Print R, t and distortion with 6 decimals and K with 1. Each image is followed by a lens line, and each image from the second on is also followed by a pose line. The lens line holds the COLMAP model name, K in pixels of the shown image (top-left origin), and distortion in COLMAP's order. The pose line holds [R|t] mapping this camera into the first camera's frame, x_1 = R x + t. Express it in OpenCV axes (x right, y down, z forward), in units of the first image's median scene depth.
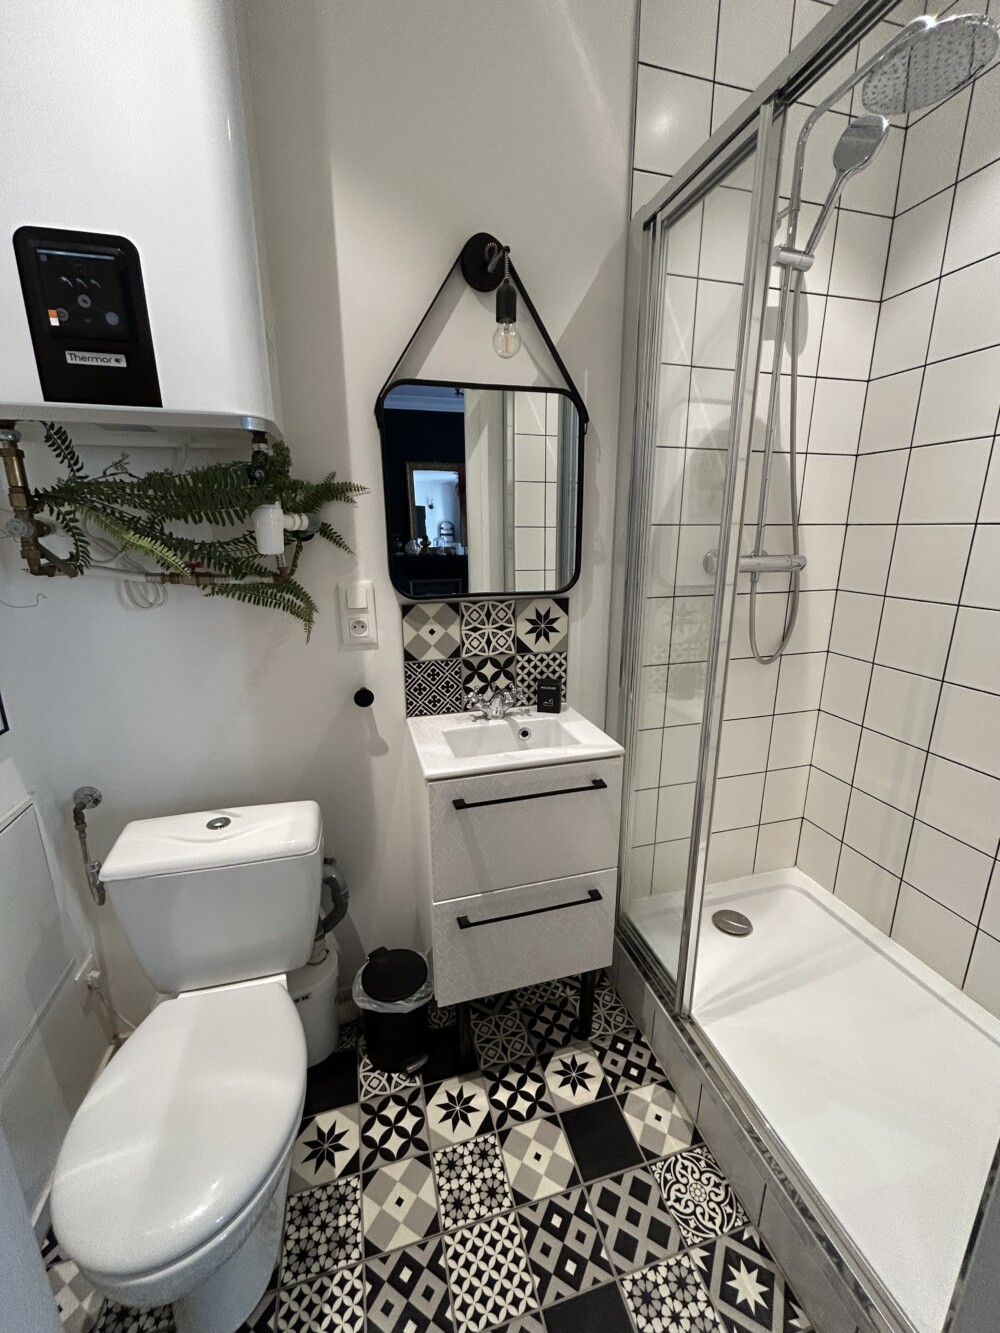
lens RADIAL K [[538.8, 0, 501.6], [0, 538.8, 665.9], [0, 0, 1]] dist [0.000300, -0.000390]
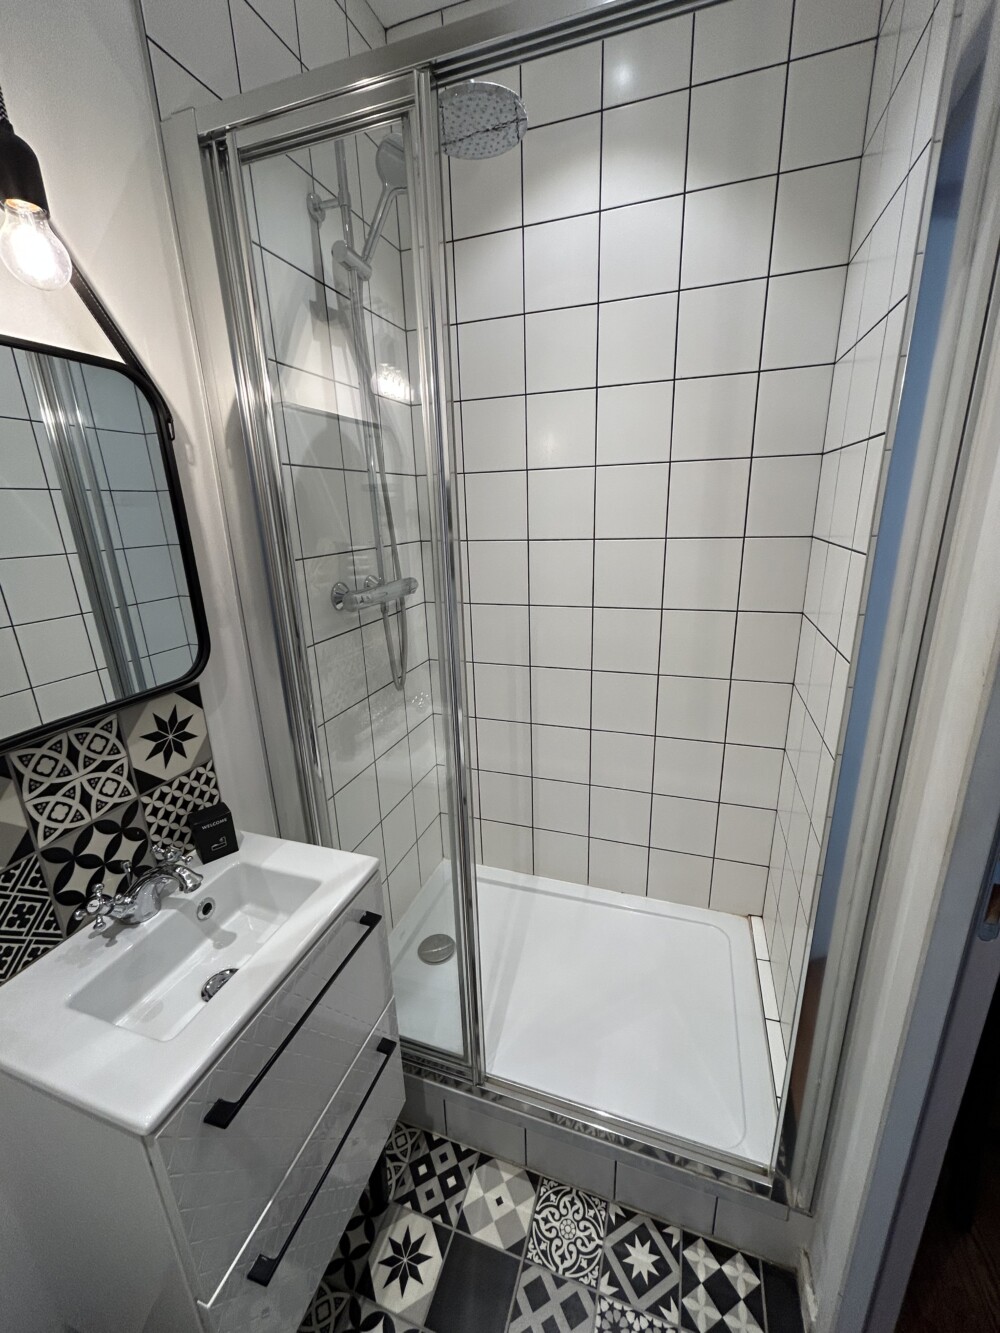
lens RADIAL K [[538.8, 0, 501.0], [0, 538.8, 665.3], [0, 0, 1]] dist [0.000300, -0.000390]
pose [[0.569778, -0.247512, 0.783640, -0.182260], [0.234027, 0.962953, 0.133989, -0.151948], [-0.787772, 0.107049, 0.606594, 0.300730]]
